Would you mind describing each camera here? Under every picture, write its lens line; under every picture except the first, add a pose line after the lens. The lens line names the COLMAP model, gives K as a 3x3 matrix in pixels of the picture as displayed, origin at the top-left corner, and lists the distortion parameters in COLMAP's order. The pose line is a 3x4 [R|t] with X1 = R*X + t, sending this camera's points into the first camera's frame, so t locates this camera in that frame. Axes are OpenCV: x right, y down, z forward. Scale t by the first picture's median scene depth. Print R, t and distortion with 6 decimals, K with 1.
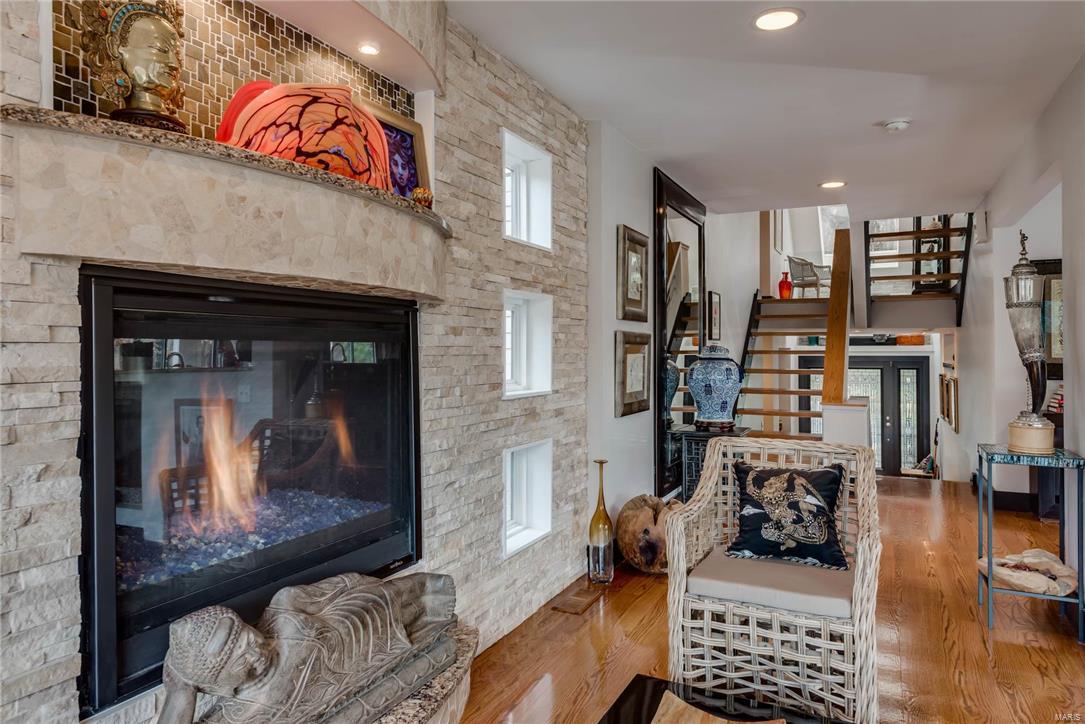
lens RADIAL K [[686.3, 0, 536.9], [0, 686.3, 351.9], [0, 0, 1]] dist [-0.000314, 0.000769]
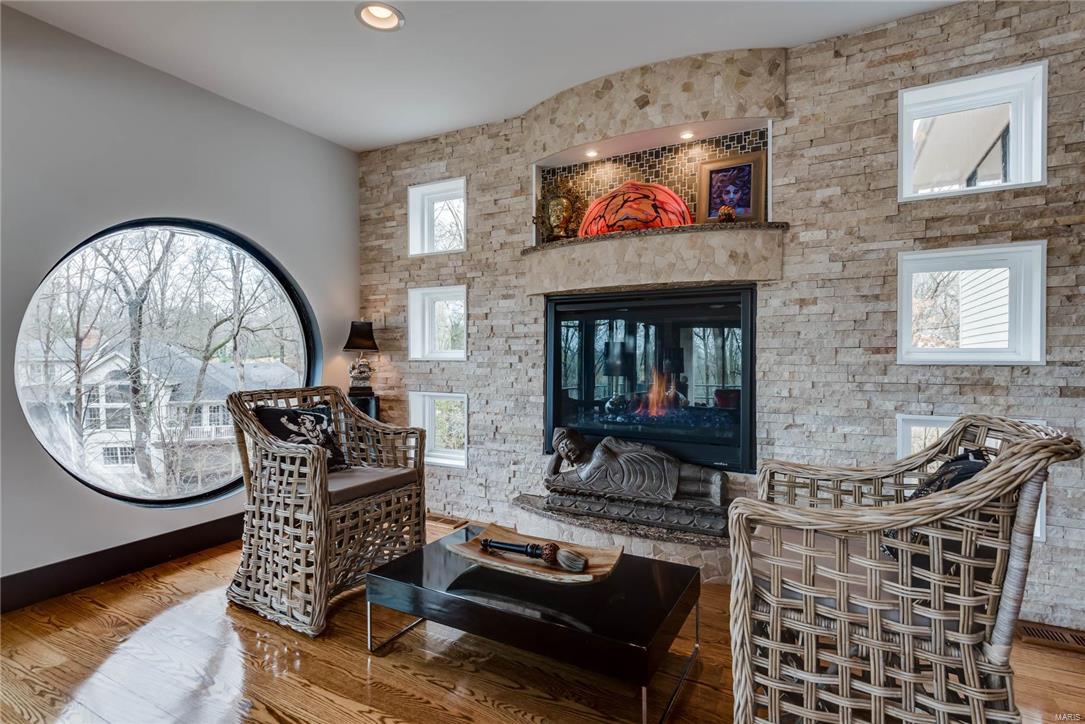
lens RADIAL K [[524.6, 0, 542.5], [0, 524.6, 362.0], [0, 0, 1]] dist [0.002027, 0.000084]
pose [[-0.038699, 0.015575, -0.999130, 0.401574], [-0.000710, 0.999878, 0.015615, 0.029936], [0.999251, 0.001314, -0.038683, 0.278548]]
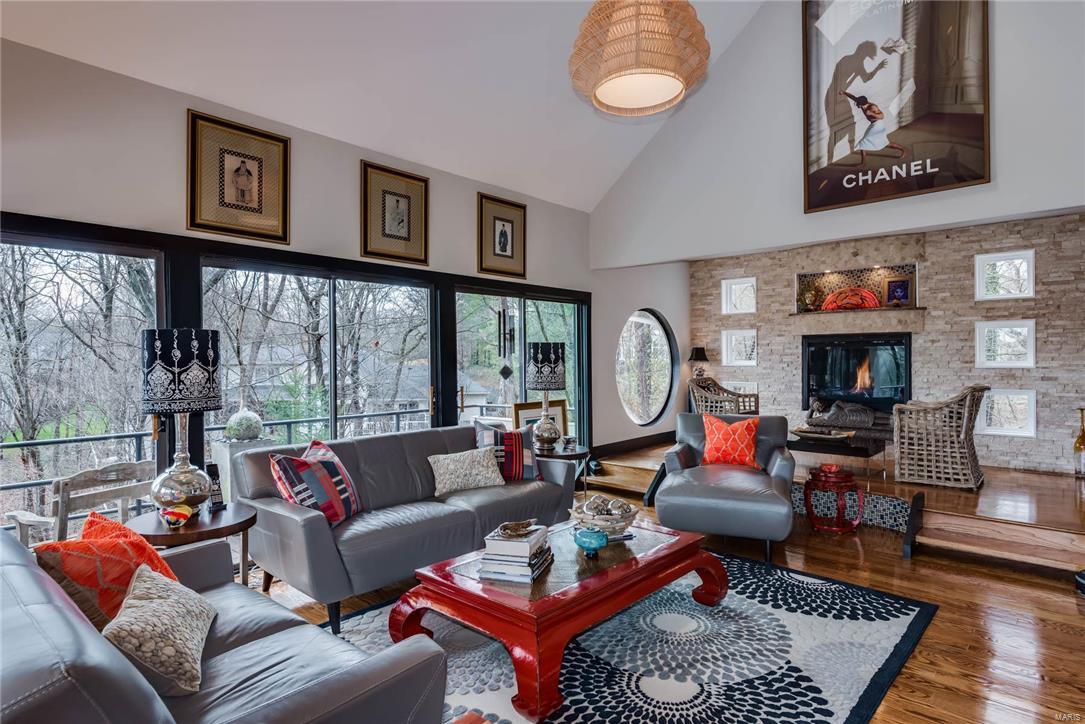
lens RADIAL K [[550.2, 0, 545.0], [0, 550.2, 359.7], [0, 0, 1]] dist [-0.009837, -0.000733]
pose [[-0.295730, 0.009833, -0.955221, 1.215920], [0.007238, 0.999941, 0.008053, 0.008004], [0.955244, -0.004532, -0.295783, 0.066682]]
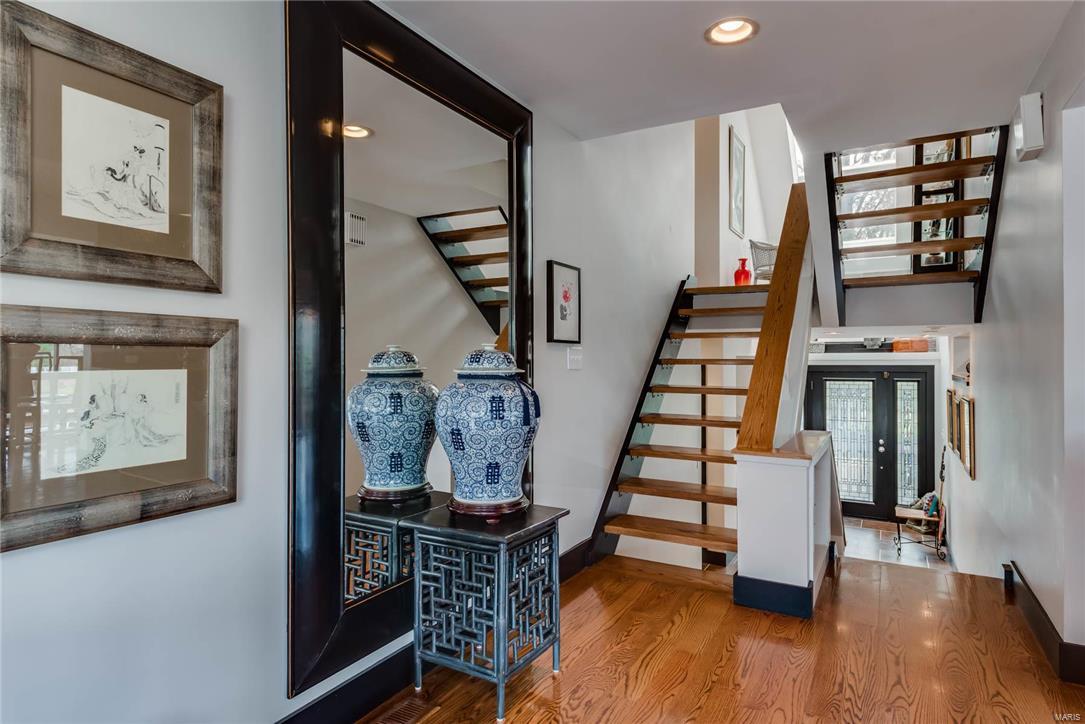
lens RADIAL K [[613.1, 0, 542.5], [0, 613.1, 362.0], [0, 0, 1]] dist [0.016168, -0.000315]
pose [[0.998724, 0.001922, -0.050456, 0.317052], [-0.001637, 0.999982, 0.005688, -0.003036], [0.050466, -0.005598, 0.998710, 0.539109]]
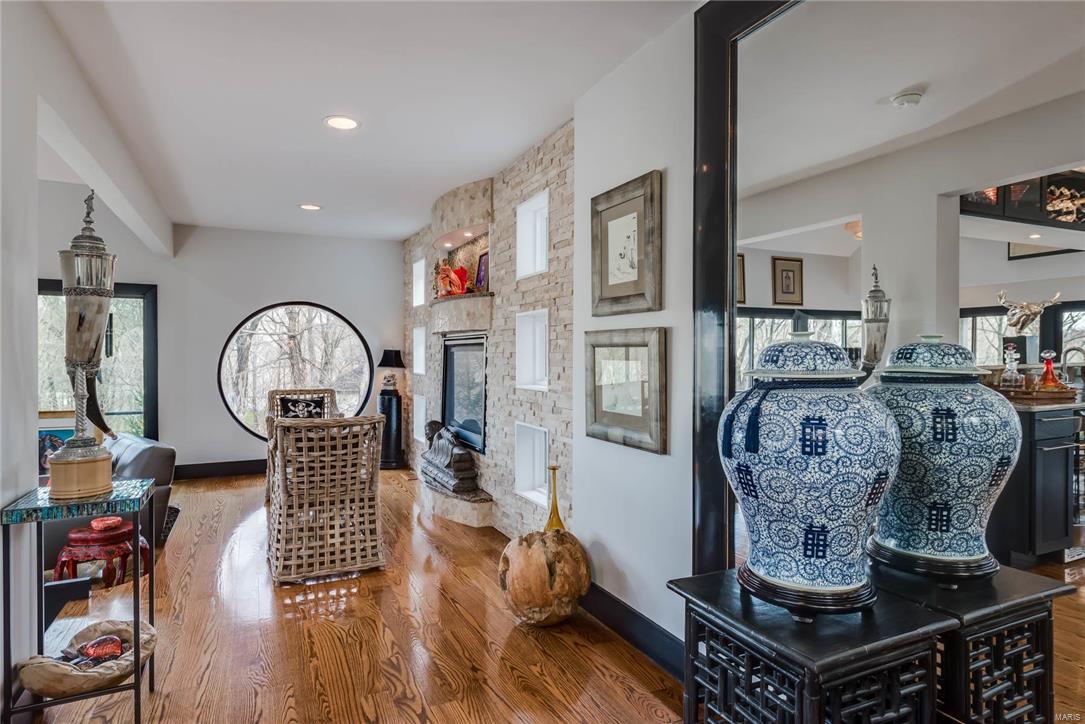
lens RADIAL K [[613.1, 0, 542.5], [0, 613.1, 362.0], [0, 0, 1]] dist [0.016168, -0.000315]
pose [[-0.614688, 0.012434, -0.788673, 0.535650], [-0.001293, 0.999859, 0.016771, -0.005029], [0.788769, 0.011329, -0.614585, 1.023463]]
